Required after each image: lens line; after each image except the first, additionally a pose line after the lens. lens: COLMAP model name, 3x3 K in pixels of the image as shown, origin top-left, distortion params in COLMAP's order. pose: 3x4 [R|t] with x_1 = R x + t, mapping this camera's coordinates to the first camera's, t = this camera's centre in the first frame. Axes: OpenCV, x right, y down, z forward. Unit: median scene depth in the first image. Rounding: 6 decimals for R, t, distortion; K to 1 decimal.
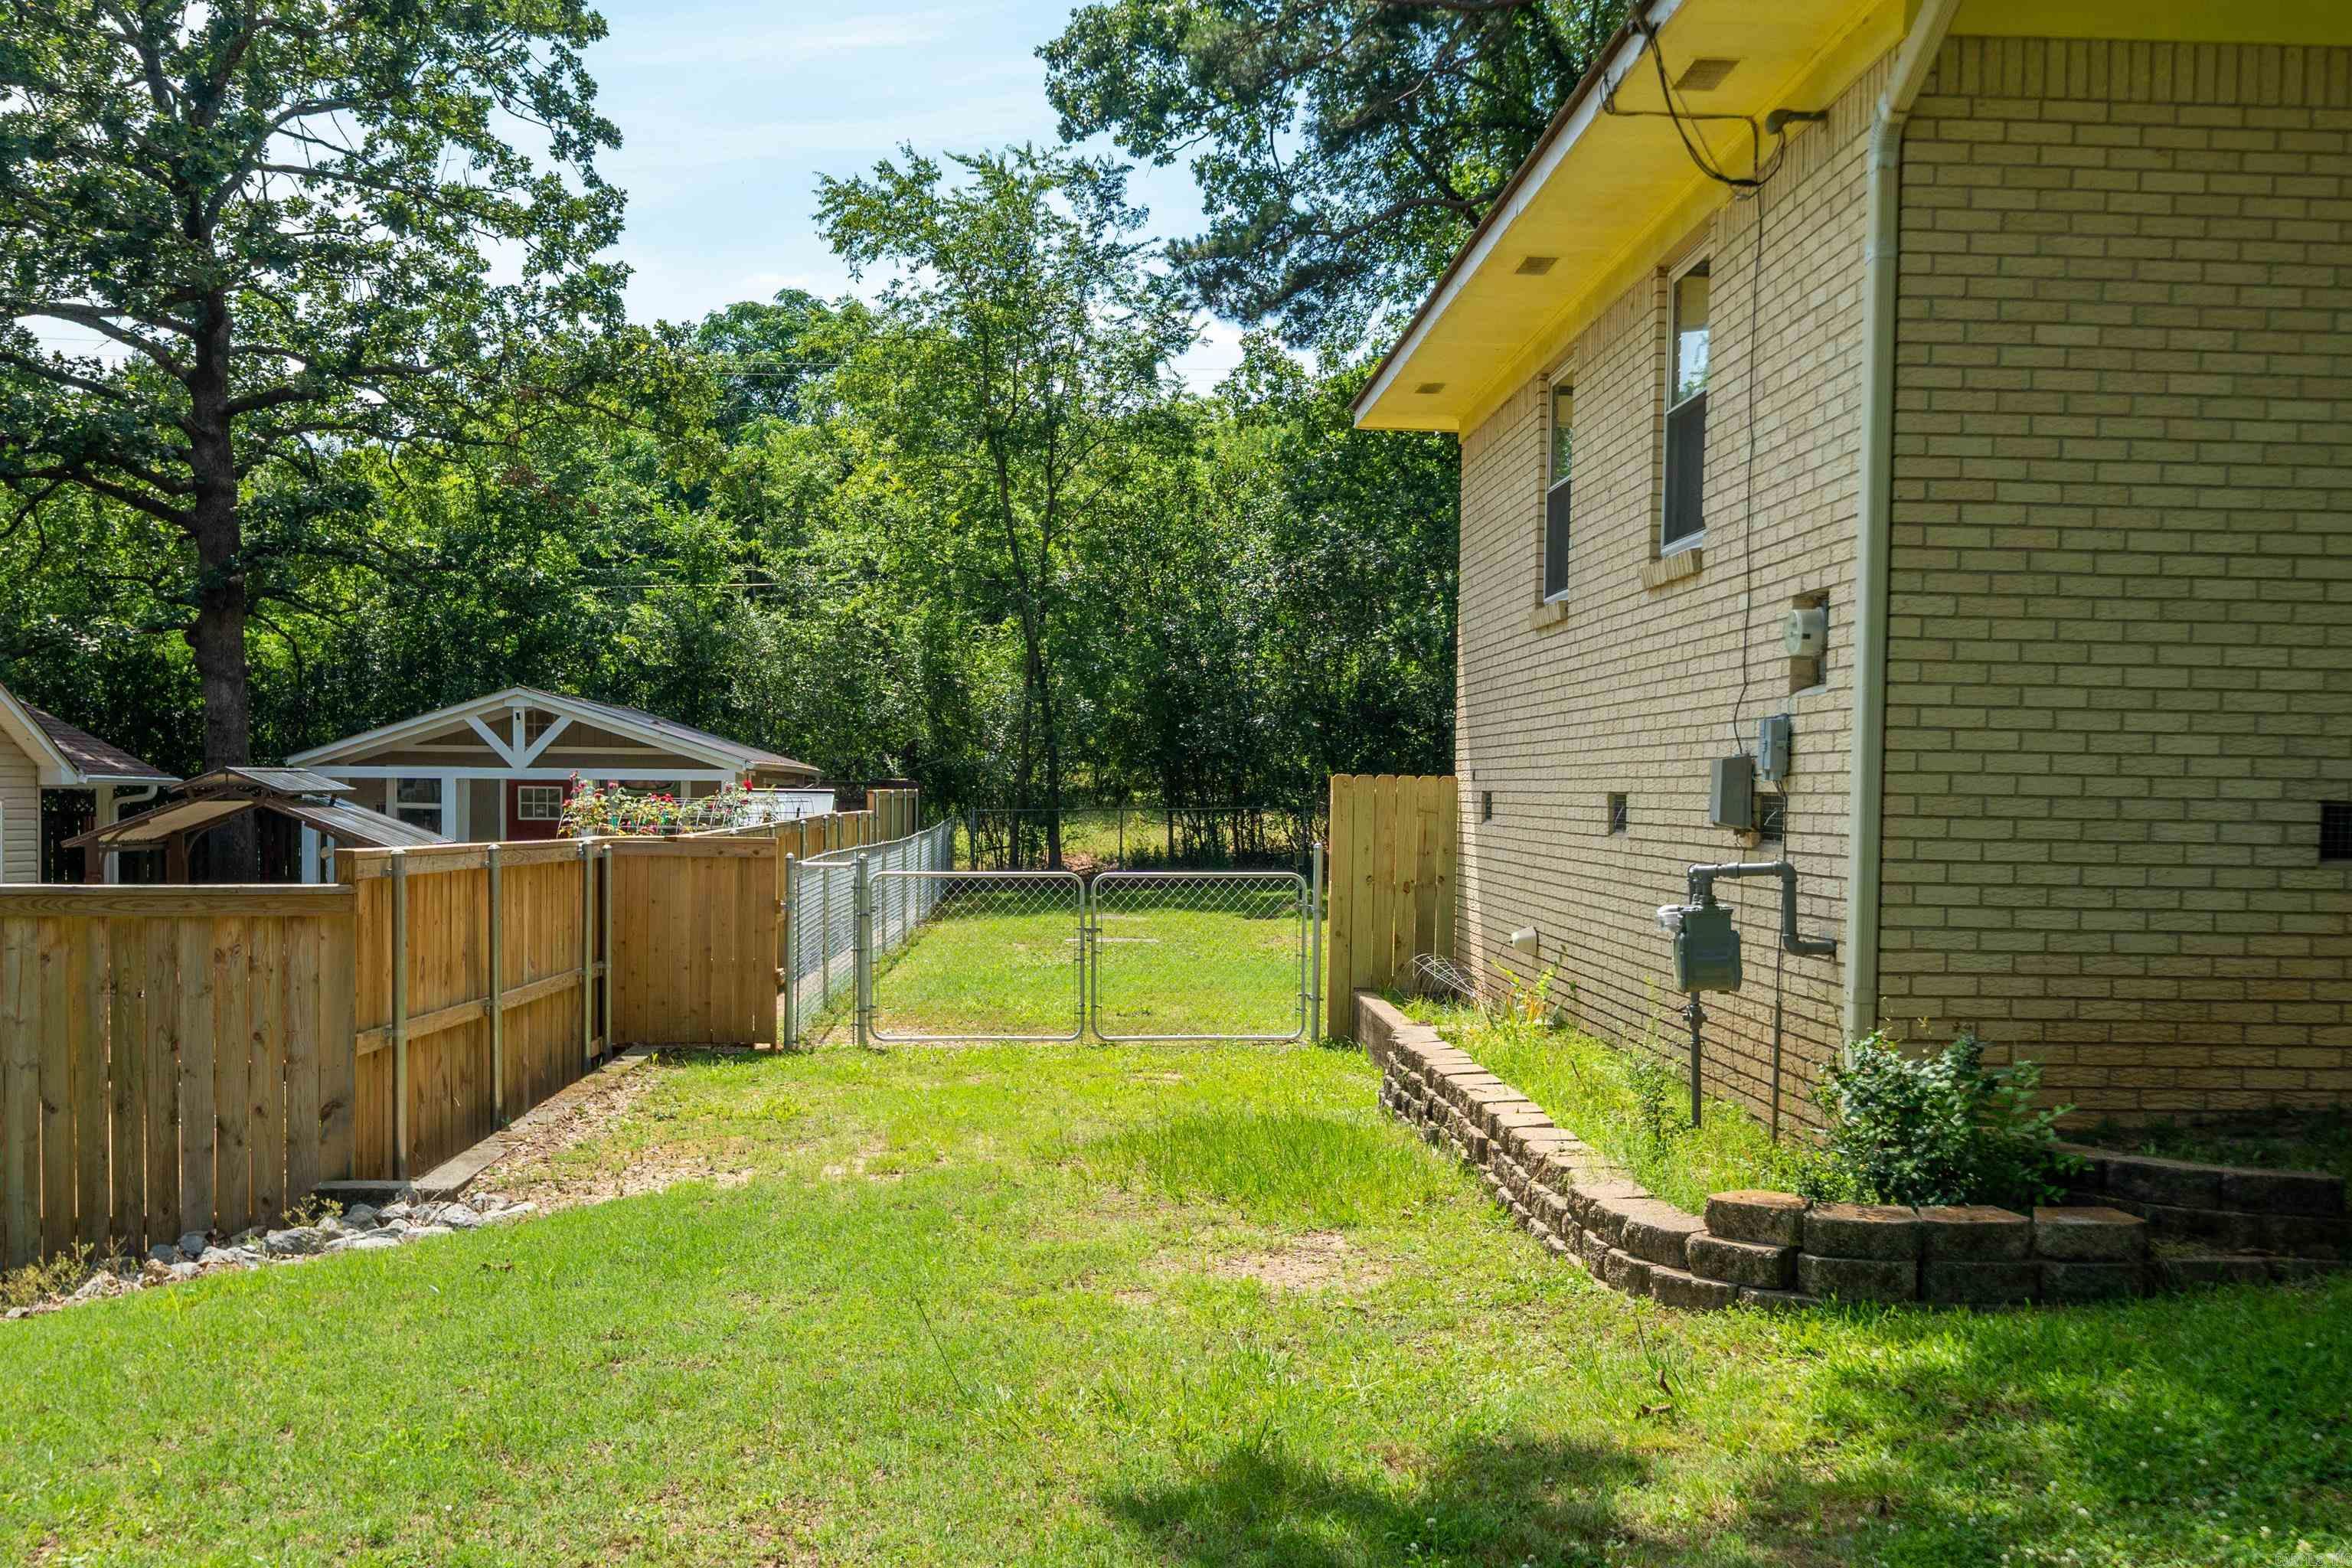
lens RADIAL K [[2427.3, 0, 1178.0], [0, 2427.3, 785.1], [0, 0, 1]] dist [-0.015676, 0.000000]
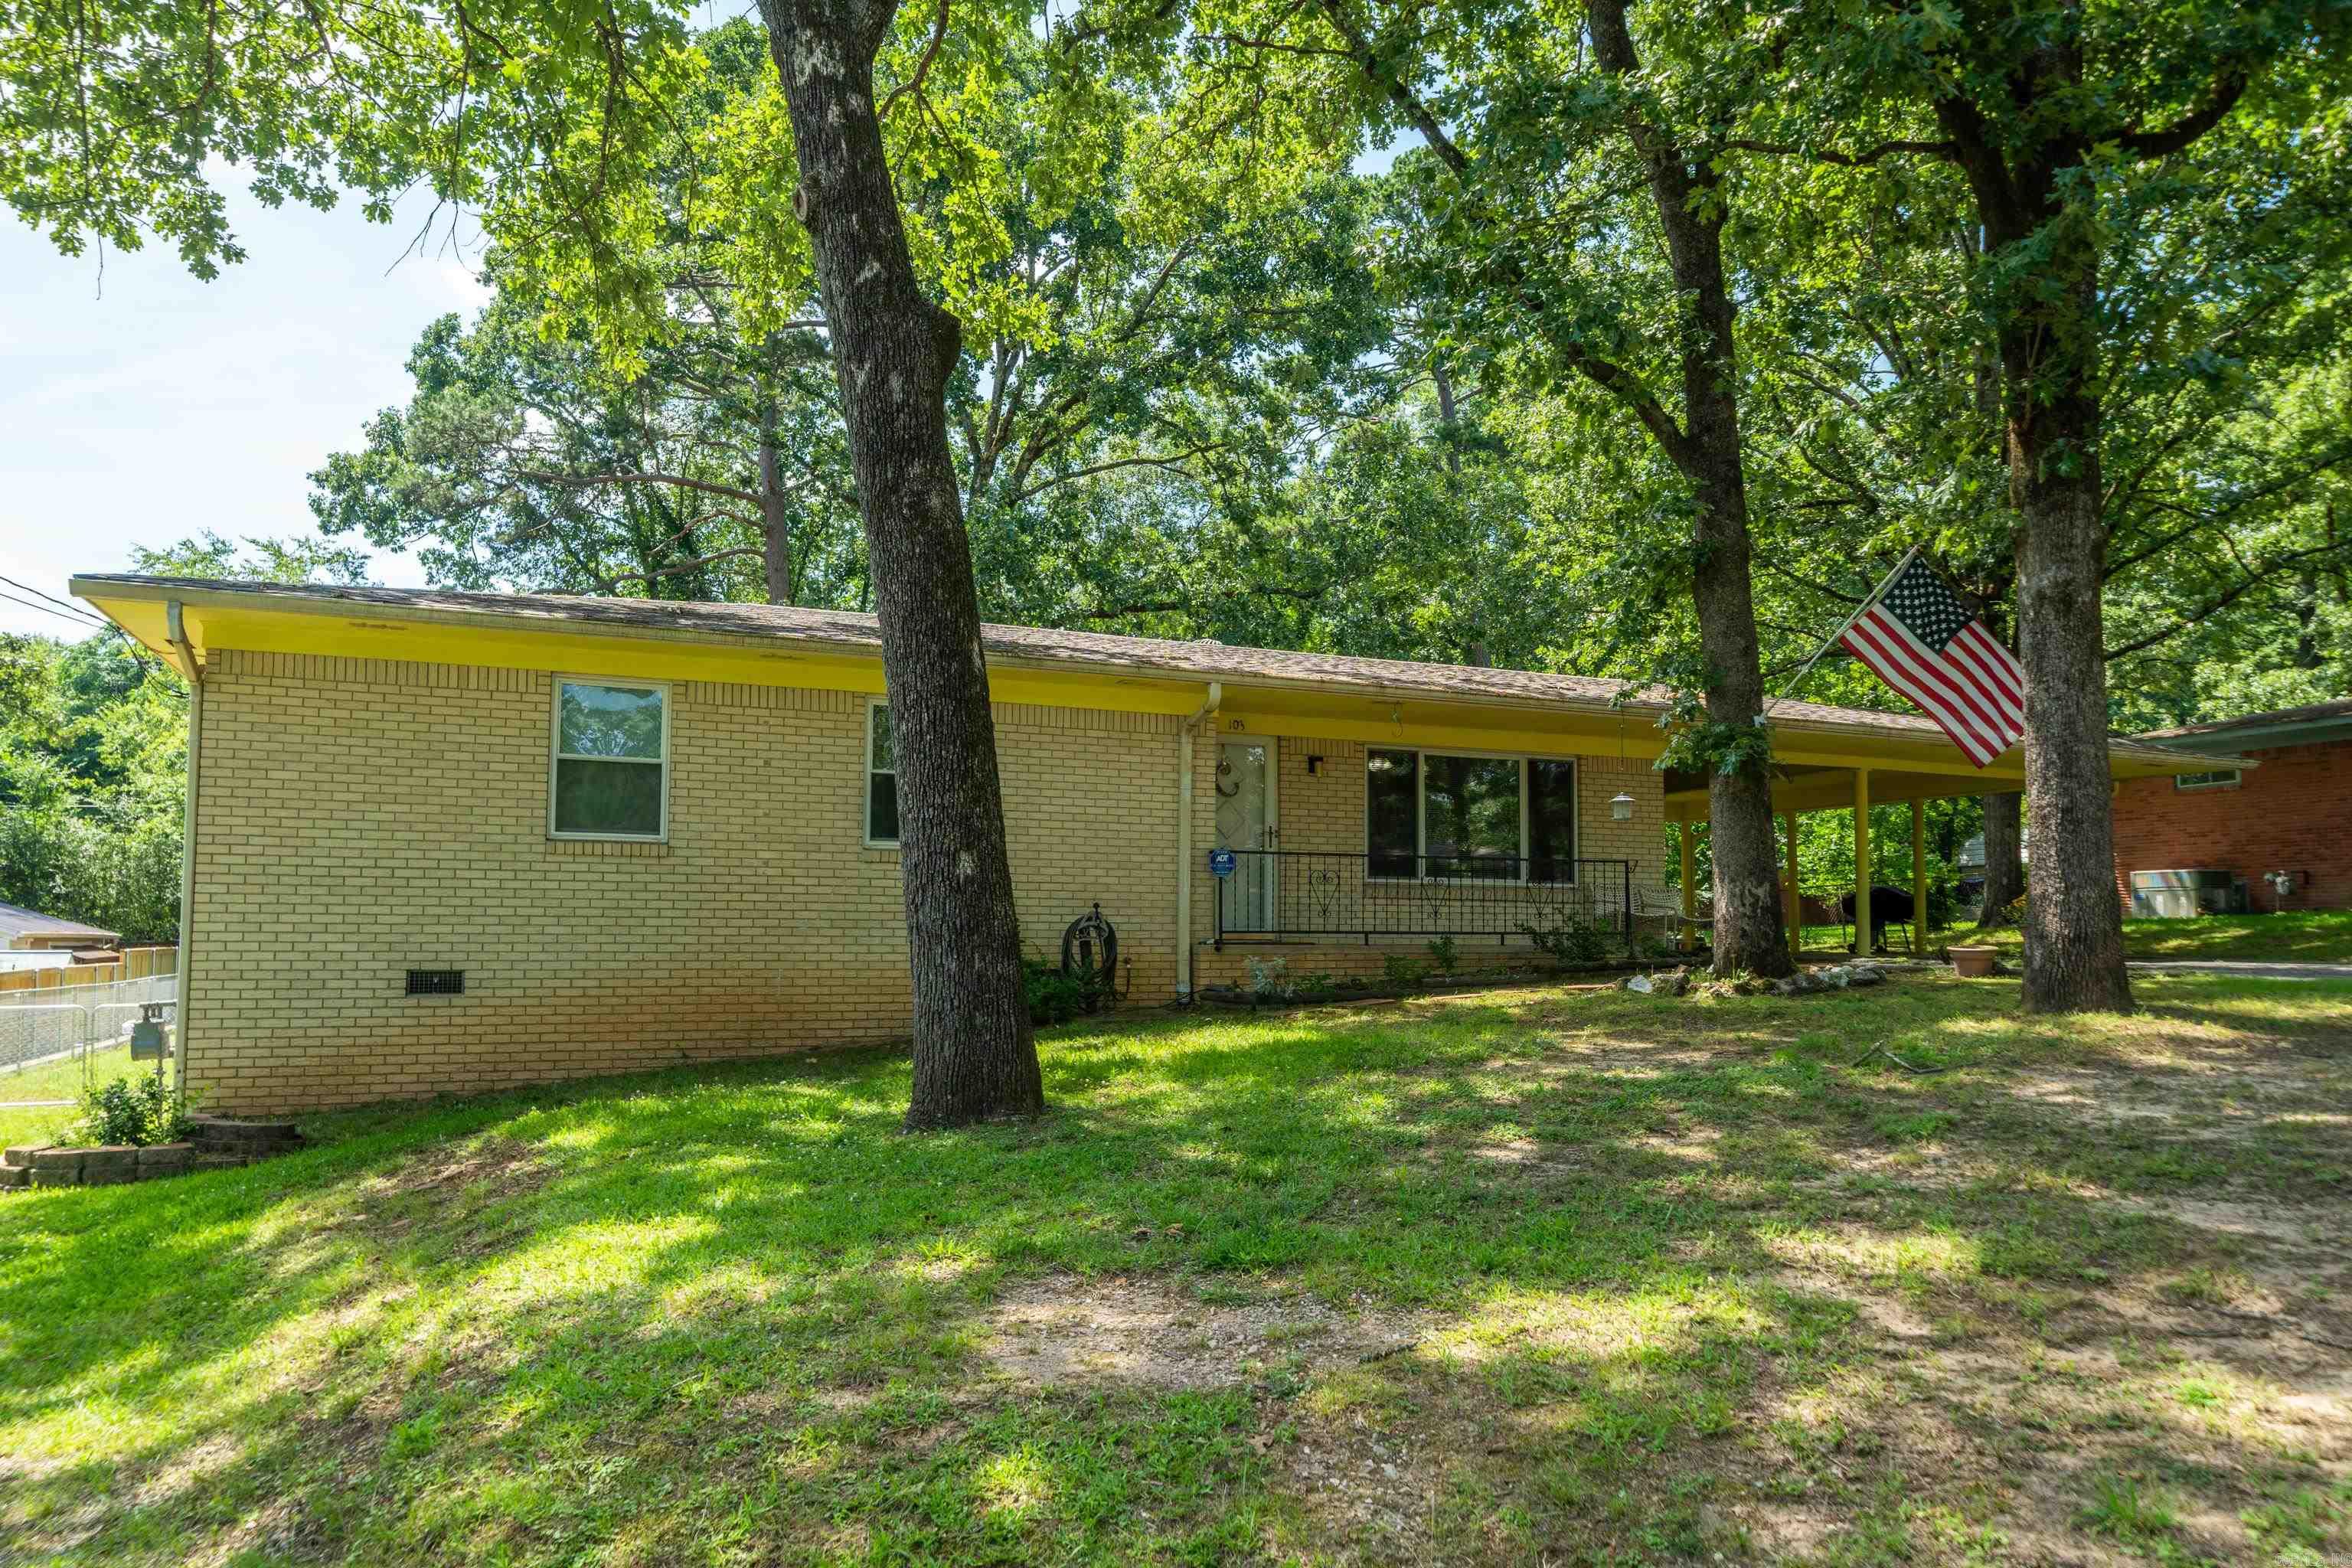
lens RADIAL K [[1590.8, 0, 1173.9], [0, 1590.8, 793.6], [0, 0, 1]] dist [0.012008, 0.005009]
pose [[0.943224, 0.021455, 0.331465, 0.133480], [0.006468, 0.996536, -0.082909, -0.006352], [-0.332096, 0.080346, 0.939818, -0.151384]]
